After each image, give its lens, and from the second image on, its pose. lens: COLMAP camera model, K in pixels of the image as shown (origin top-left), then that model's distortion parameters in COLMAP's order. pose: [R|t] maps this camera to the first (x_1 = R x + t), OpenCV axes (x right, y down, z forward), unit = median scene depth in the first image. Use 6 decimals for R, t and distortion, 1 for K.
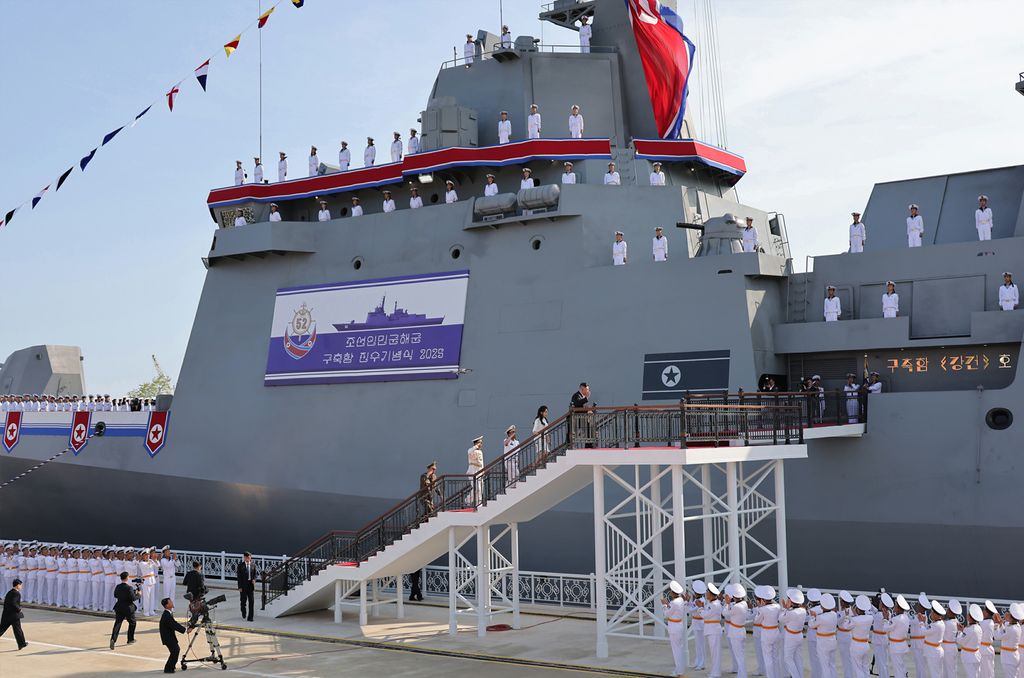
lens RADIAL K [[1421.9, 0, 613.0], [0, 1421.9, 355.6], [0, 0, 1]] dist [-0.012298, 0.077051]
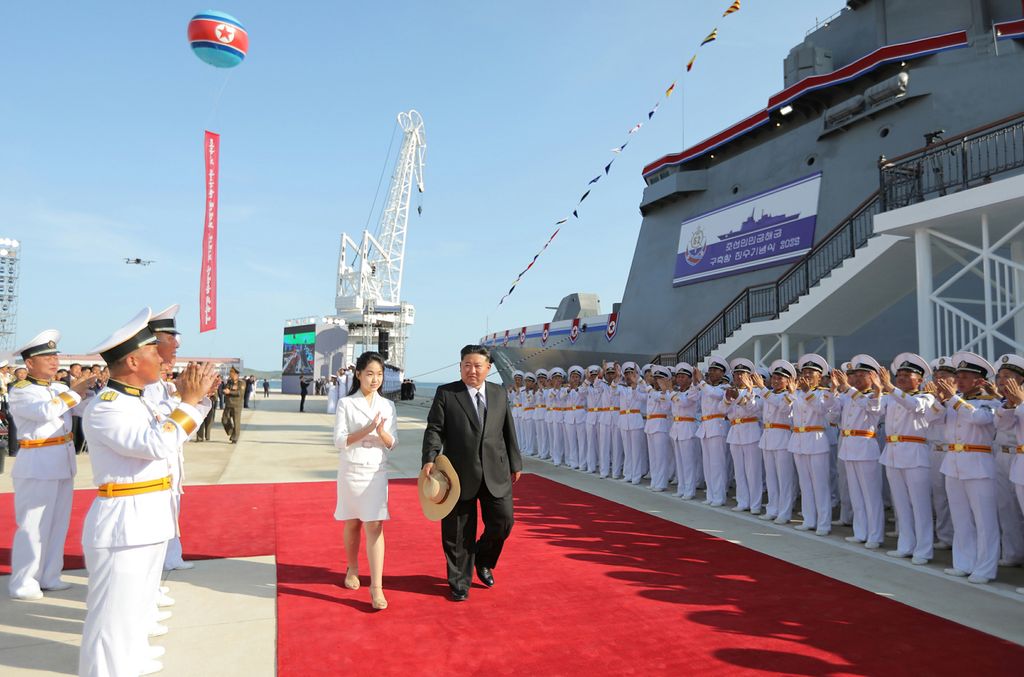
lens RADIAL K [[699.6, 0, 479.7], [0, 699.6, 337.5], [0, 0, 1]] dist [-0.005814, 0.042747]
pose [[0.808003, -0.018209, -0.588897, 0.012000], [0.011201, 0.999816, -0.015548, 0.085254], [0.589072, 0.005966, 0.808059, 0.335762]]
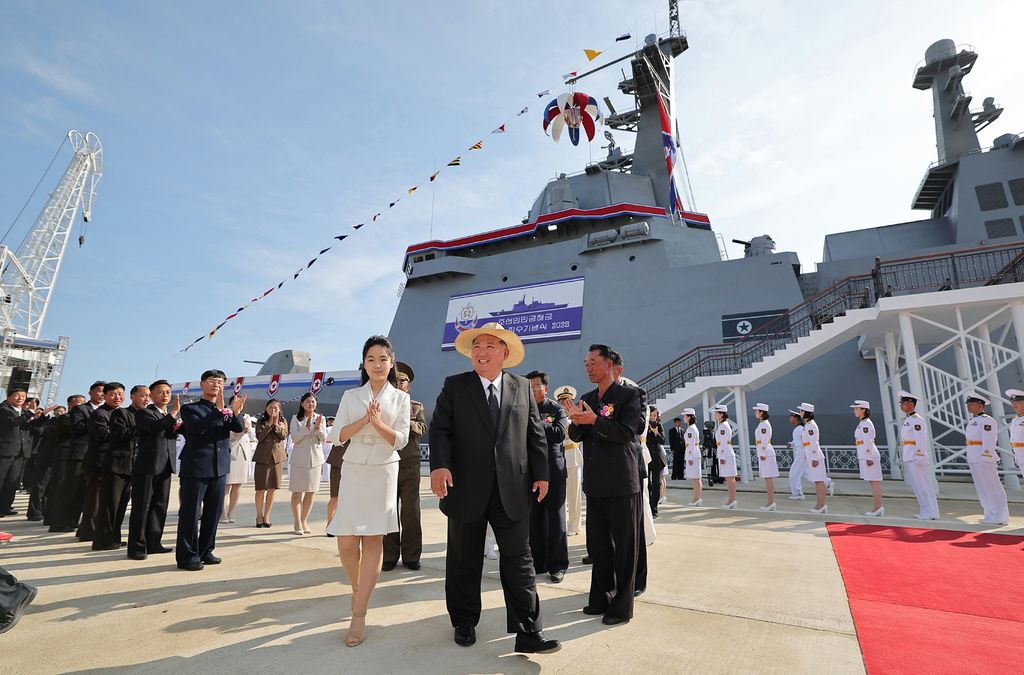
lens RADIAL K [[538.2, 0, 551.7], [0, 538.2, 335.0], [0, 0, 1]] dist [-0.035922, 0.034951]
pose [[0.993219, 0.042793, 0.108093, -0.196966], [-0.026348, 0.988454, -0.149216, 0.098857], [-0.113230, 0.145356, 0.982879, 0.387782]]
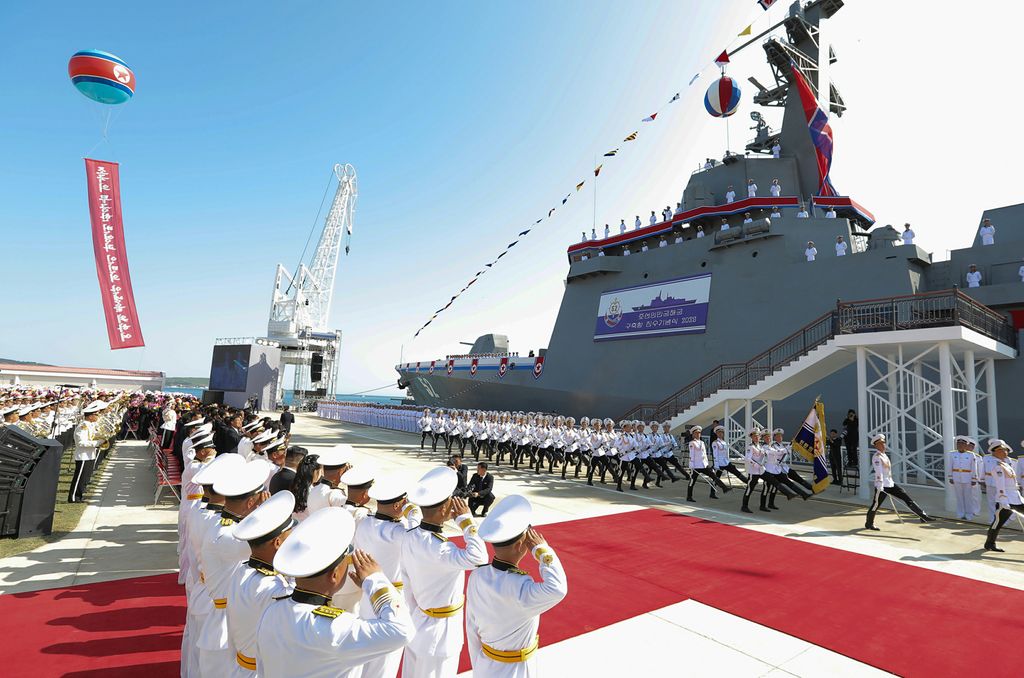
lens RADIAL K [[583.7, 0, 548.3], [0, 583.7, 336.0], [0, 0, 1]] dist [-0.030054, 0.000027]
pose [[0.954771, 0.017324, -0.296838, -0.076868], [-0.036913, 0.997484, -0.060516, 0.066614], [0.295043, 0.068736, 0.953008, 0.255577]]
